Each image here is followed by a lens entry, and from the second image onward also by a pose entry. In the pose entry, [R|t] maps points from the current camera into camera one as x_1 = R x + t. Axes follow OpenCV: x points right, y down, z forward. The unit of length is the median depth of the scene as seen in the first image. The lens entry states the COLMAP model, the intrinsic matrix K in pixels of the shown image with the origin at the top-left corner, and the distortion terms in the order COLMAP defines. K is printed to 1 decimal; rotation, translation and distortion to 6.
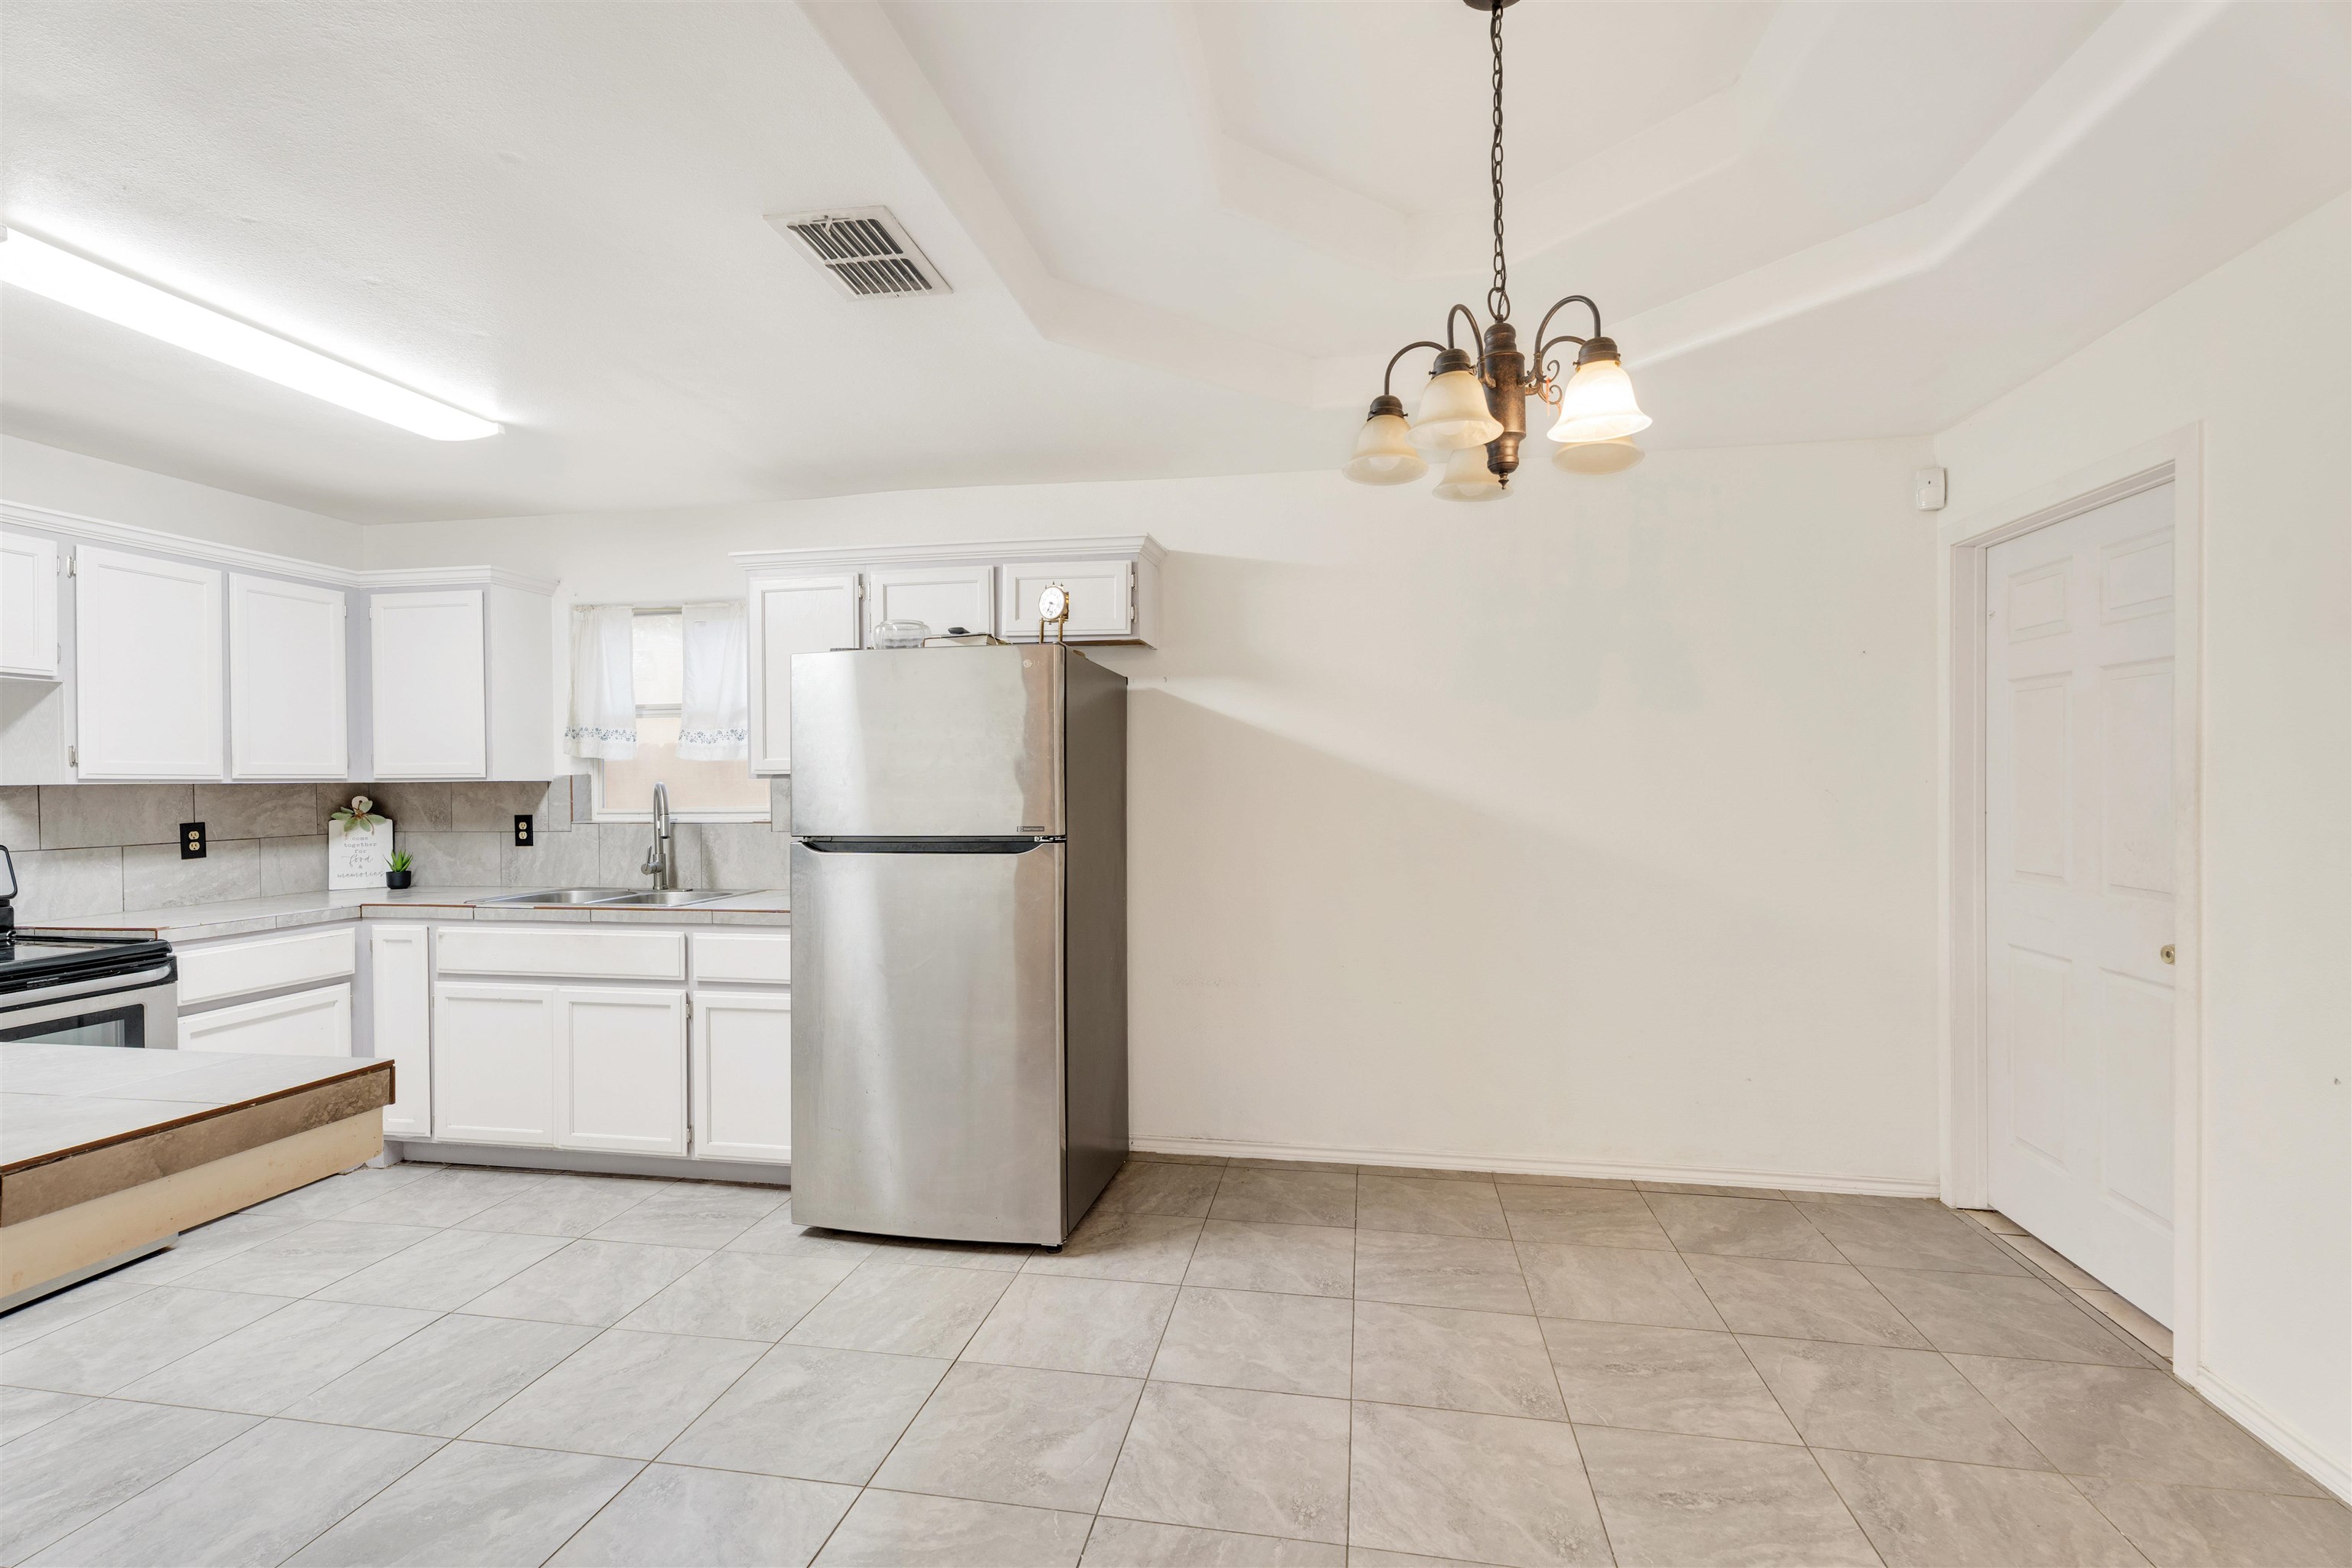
lens RADIAL K [[1047.1, 0, 1183.7], [0, 1047.1, 782.2], [0, 0, 1]] dist [0.002077, -0.001838]
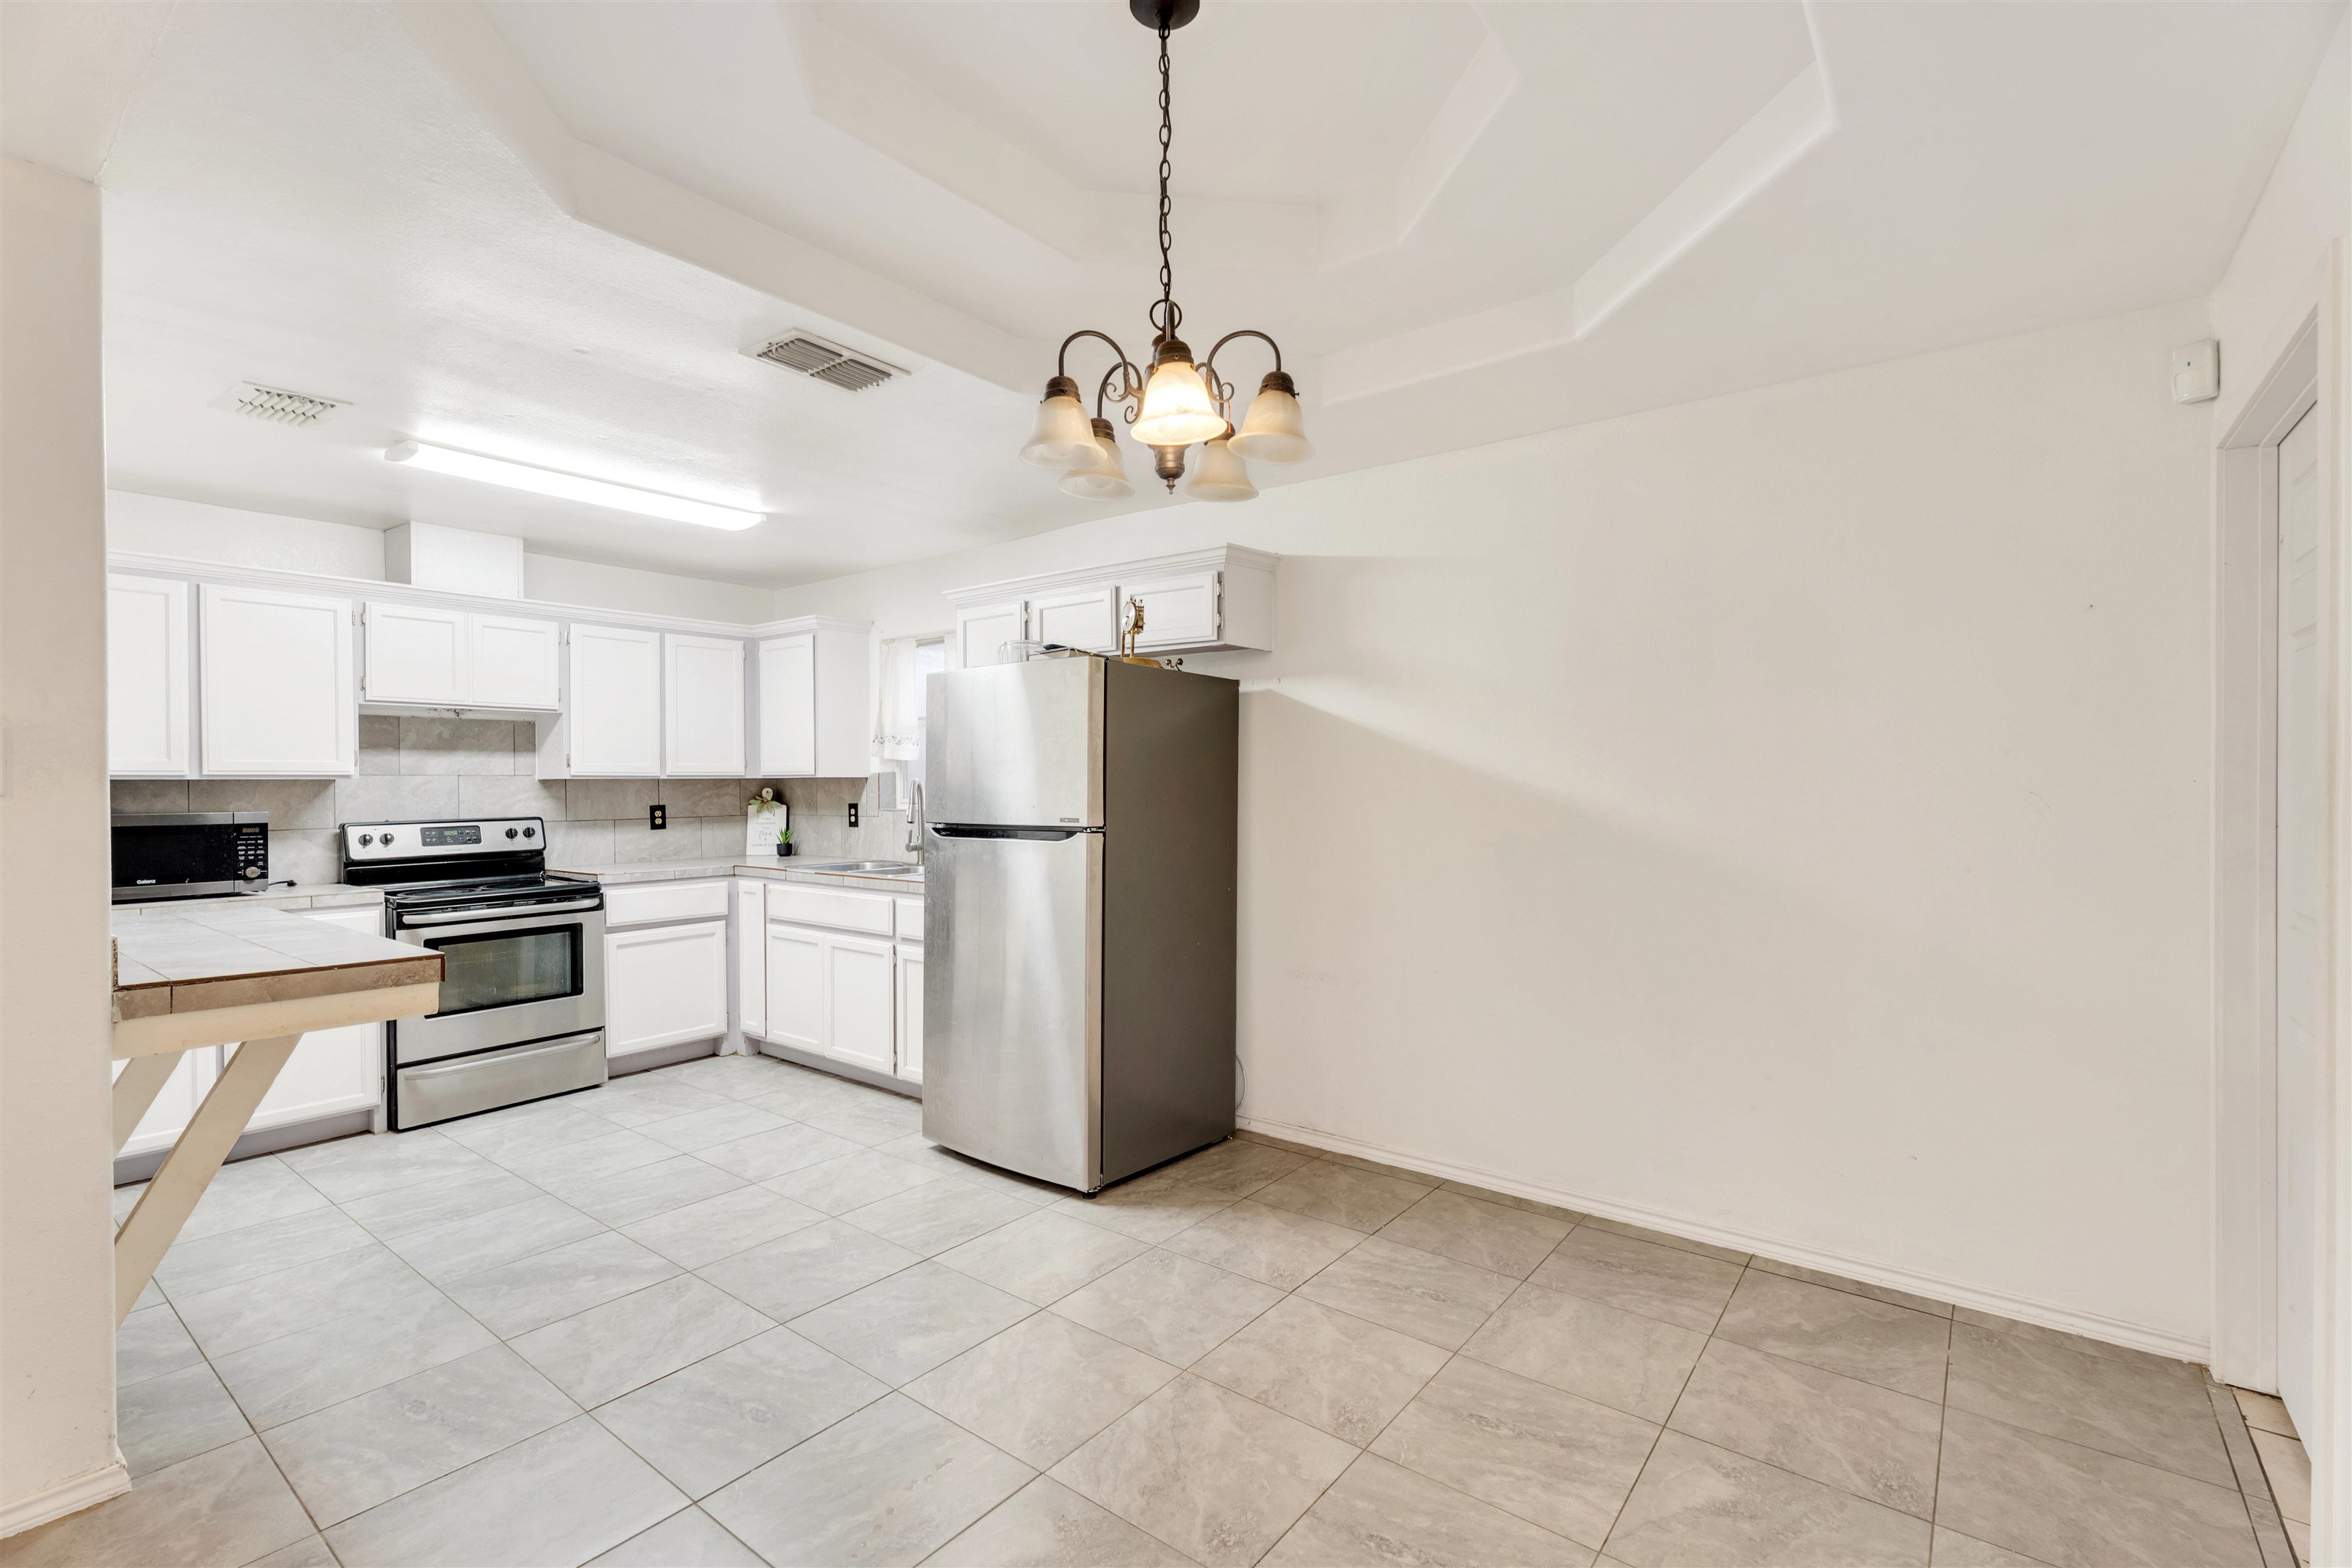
lens RADIAL K [[1047.1, 0, 1222.6], [0, 1047.1, 785.5], [0, 0, 1]] dist [0.002077, -0.001838]
pose [[0.888991, 0.005506, -0.457892, 0.471717], [-0.002810, 0.999974, 0.006569, -0.001019], [0.457916, -0.004553, 0.888984, 0.063306]]
